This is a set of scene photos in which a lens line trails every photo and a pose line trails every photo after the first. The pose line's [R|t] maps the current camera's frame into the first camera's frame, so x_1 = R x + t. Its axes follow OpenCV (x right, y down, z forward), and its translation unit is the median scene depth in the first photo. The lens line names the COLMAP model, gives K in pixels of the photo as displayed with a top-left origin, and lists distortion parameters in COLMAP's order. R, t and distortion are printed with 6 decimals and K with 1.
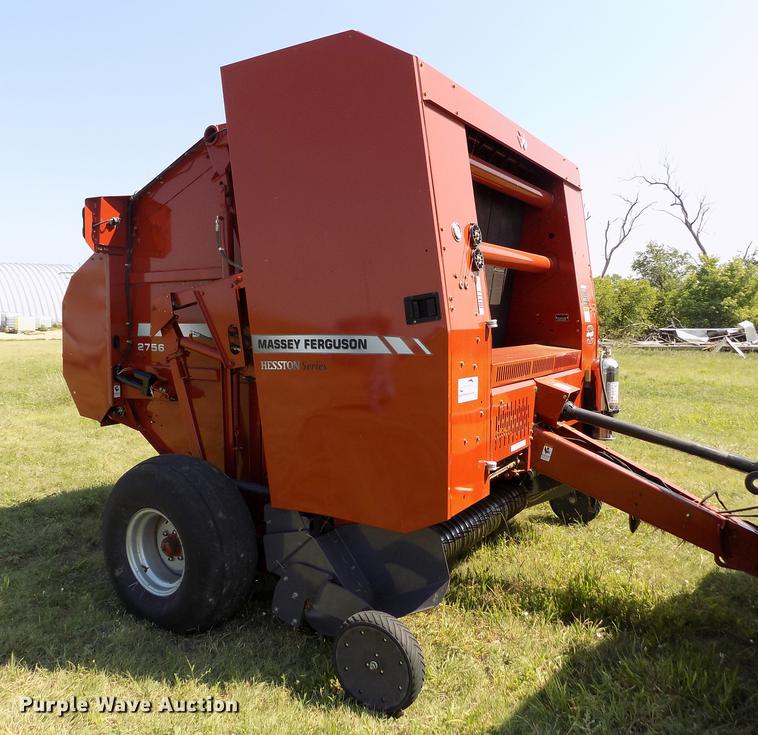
lens RADIAL K [[680.2, 0, 373.5], [0, 680.2, 360.6], [0, 0, 1]] dist [-0.054651, 0.007193]
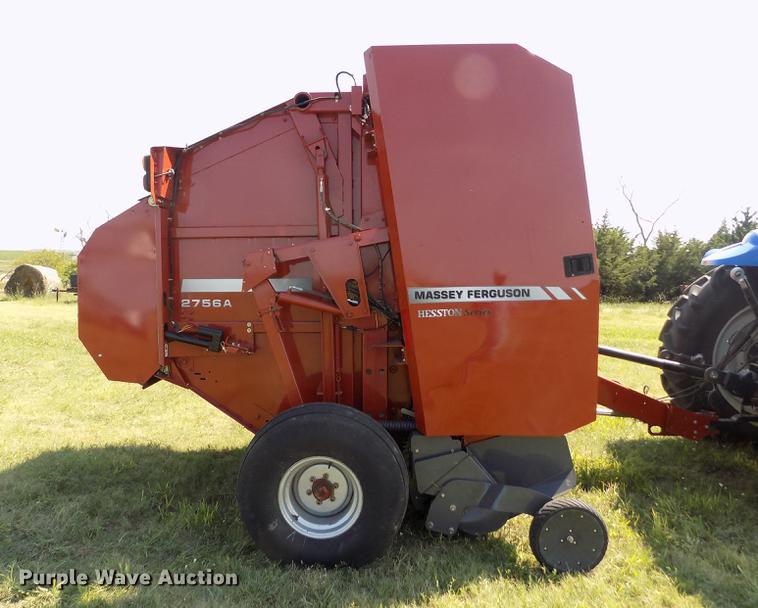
lens RADIAL K [[607.2, 0, 354.0], [0, 607.2, 304.4], [0, 0, 1]] dist [-0.041653, 0.012213]
pose [[0.866469, -0.030769, 0.498282, -0.759755], [0.036045, 0.999350, -0.000970, -0.011743], [-0.497928, 0.018801, 0.867014, 0.161408]]
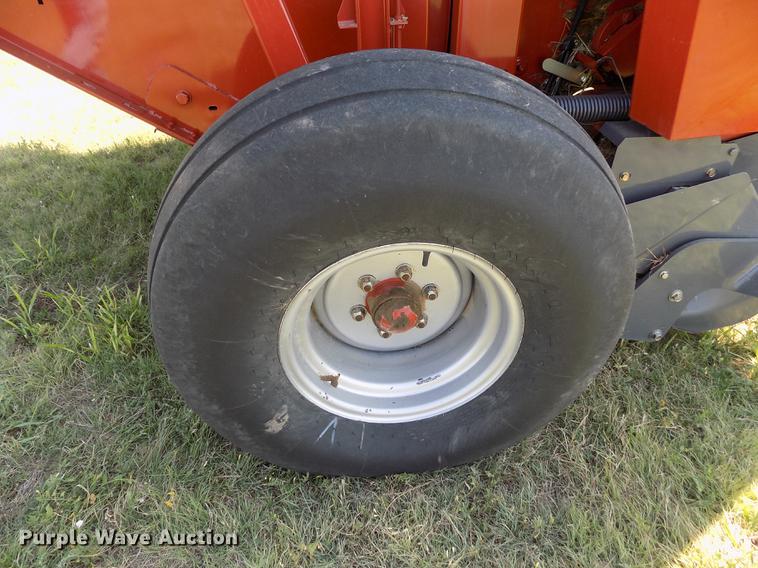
lens RADIAL K [[516.3, 0, 383.5], [0, 516.3, 285.9], [0, 0, 1]] dist [-0.070991, 0.068526]
pose [[0.780600, -0.384871, 0.492481, -0.472182], [0.052230, 0.825341, 0.562213, 0.104483], [-0.622844, -0.413142, 0.664364, 0.860469]]
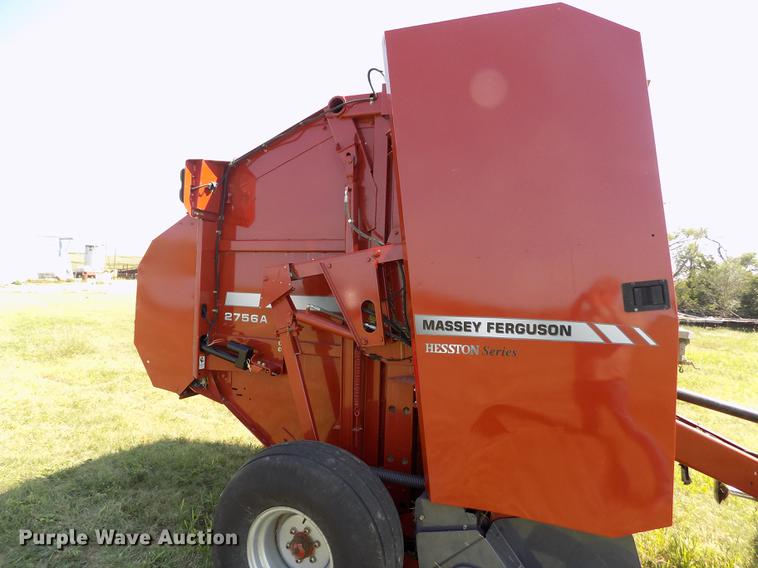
lens RADIAL K [[512.6, 0, 385.6], [0, 512.6, 283.7], [0, 0, 1]] dist [-0.057120, 0.048681]
pose [[0.982193, 0.037545, 0.184085, -0.345730], [-0.025405, 0.997371, -0.067870, -0.030899], [-0.186149, 0.061985, 0.980564, 0.317015]]
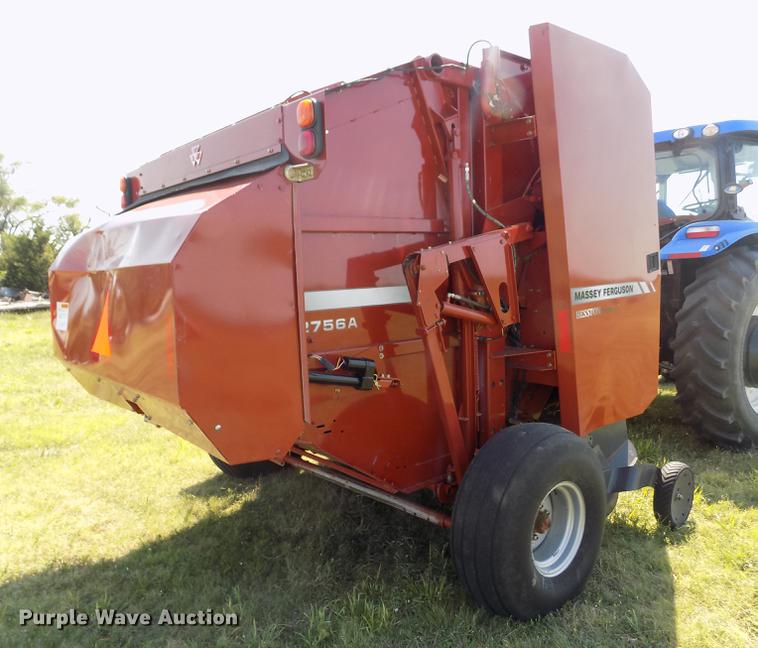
lens RADIAL K [[614.1, 0, 377.1], [0, 614.1, 323.0], [0, 0, 1]] dist [-0.037787, 0.008618]
pose [[0.292241, -0.098117, 0.951298, -1.200782], [0.092949, 0.992928, 0.073856, -0.083650], [-0.951817, 0.066839, 0.299294, 0.997957]]
